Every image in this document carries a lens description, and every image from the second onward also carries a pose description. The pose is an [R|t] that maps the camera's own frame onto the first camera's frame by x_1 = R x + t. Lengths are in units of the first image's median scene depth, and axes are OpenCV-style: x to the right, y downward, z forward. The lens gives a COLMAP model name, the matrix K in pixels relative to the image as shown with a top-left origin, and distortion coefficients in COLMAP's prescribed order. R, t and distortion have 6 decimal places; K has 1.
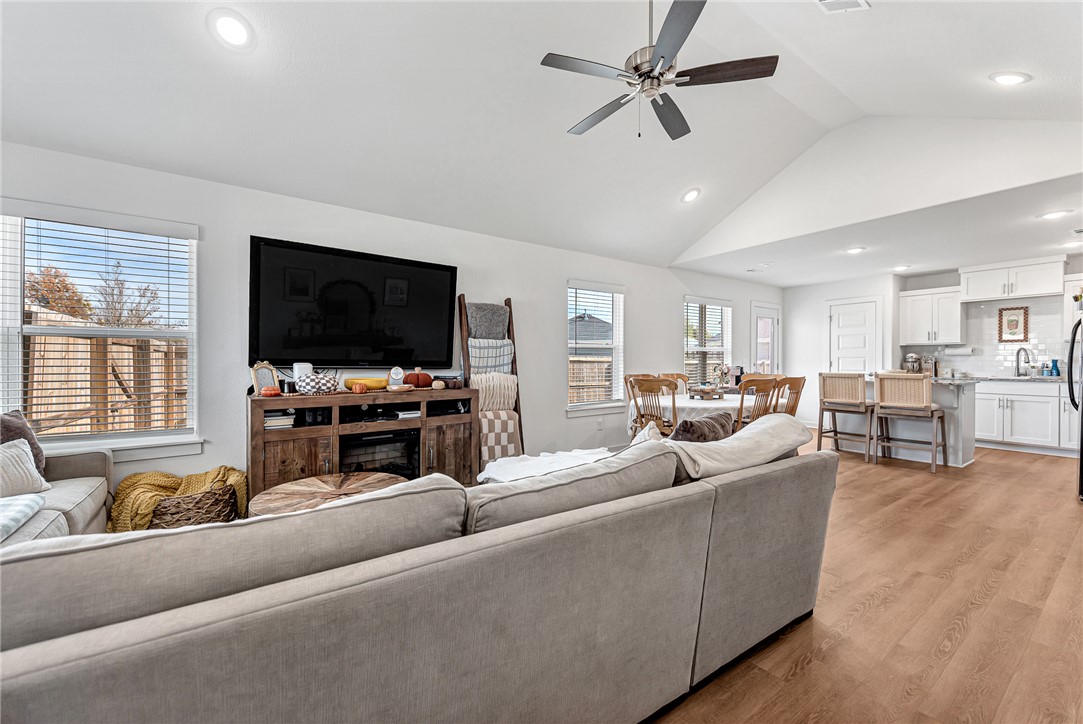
lens RADIAL K [[427.8, 0, 541.5], [0, 427.8, 362.0], [0, 0, 1]] dist [0.000996, 0.000025]
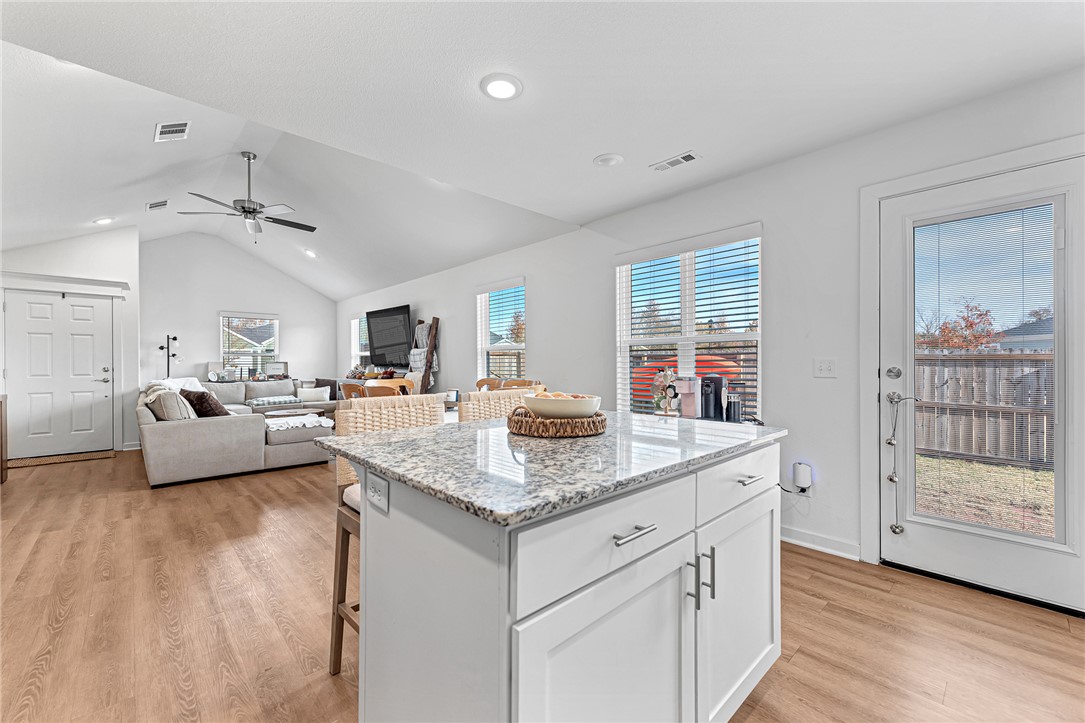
lens RADIAL K [[430.3, 0, 554.7], [0, 430.3, 363.7], [0, 0, 1]] dist [-0.009221, -0.000484]
pose [[0.172367, -0.000816, -0.985032, 1.999352], [0.001348, 0.999999, -0.000593, -0.001833], [0.985032, -0.001225, 0.172368, 1.714222]]
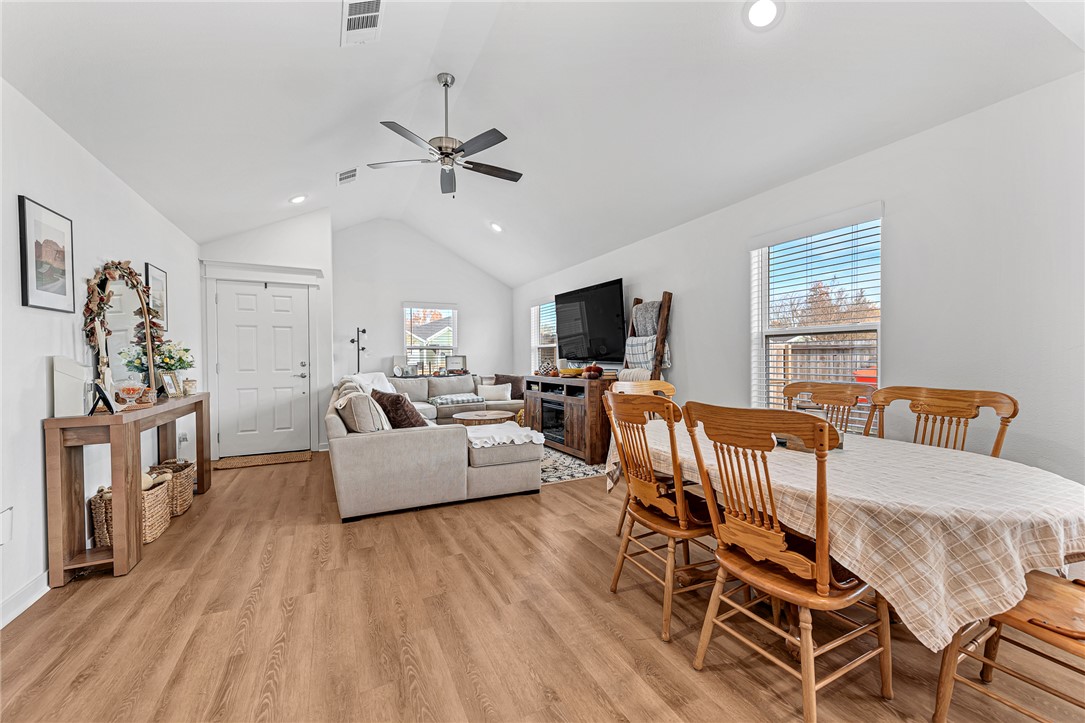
lens RADIAL K [[430.3, 0, 554.7], [0, 430.3, 363.7], [0, 0, 1]] dist [-0.009221, -0.000484]
pose [[-0.131923, 0.012999, -0.991175, 1.381945], [0.002187, 0.999915, 0.012823, -0.001499], [0.991258, -0.000476, -0.131940, 1.320088]]
